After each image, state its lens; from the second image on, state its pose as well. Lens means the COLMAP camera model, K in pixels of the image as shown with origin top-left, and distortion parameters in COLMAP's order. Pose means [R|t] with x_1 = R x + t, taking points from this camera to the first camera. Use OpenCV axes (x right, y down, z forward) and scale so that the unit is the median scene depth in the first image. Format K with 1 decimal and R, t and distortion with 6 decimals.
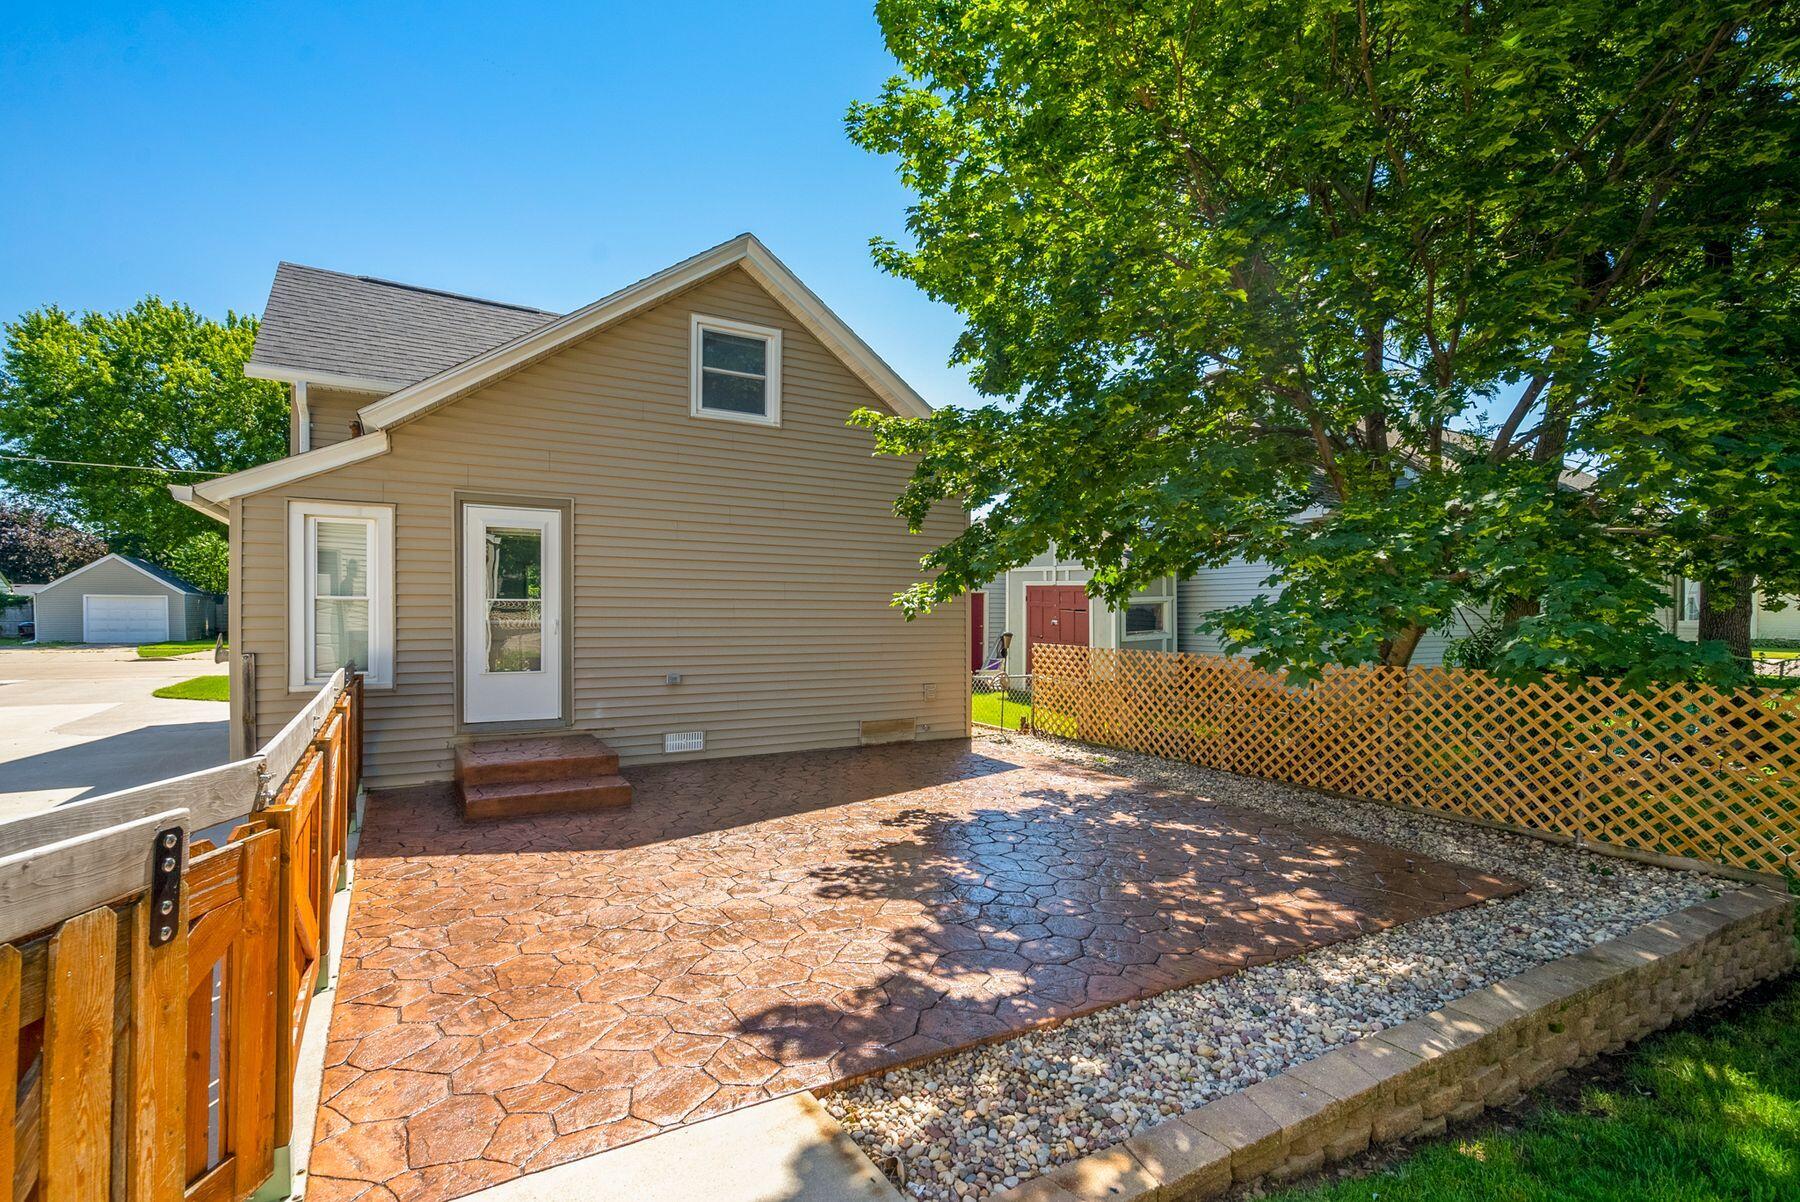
lens RADIAL K [[819.3, 0, 896.9], [0, 819.3, 598.7], [0, 0, 1]] dist [-0.001937, 0.000673]
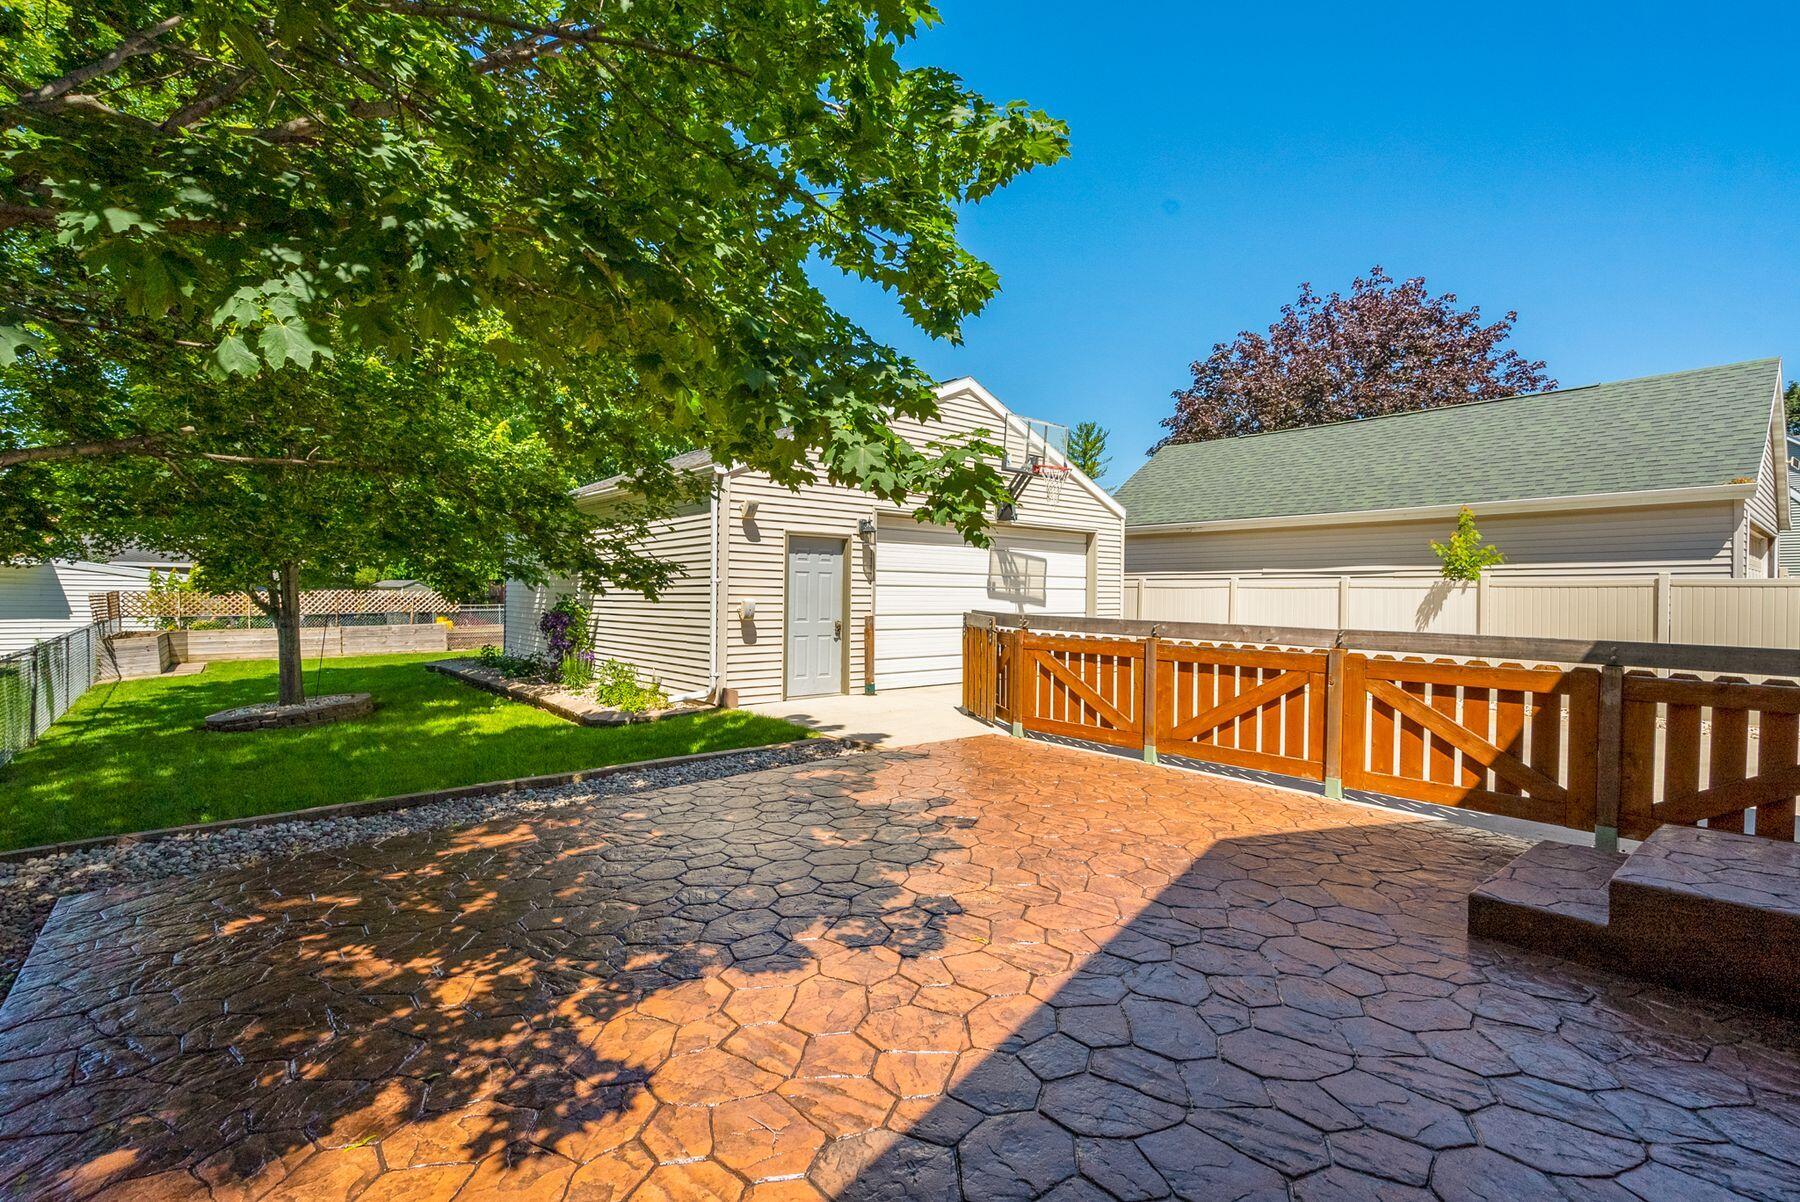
lens RADIAL K [[819.3, 0, 896.9], [0, 819.3, 598.7], [0, 0, 1]] dist [-0.001937, 0.000673]
pose [[-0.986418, -0.012268, -0.163797, 0.139686], [-0.011038, 0.999904, -0.008415, 0.064074], [0.163884, -0.006493, -0.986458, 1.752732]]
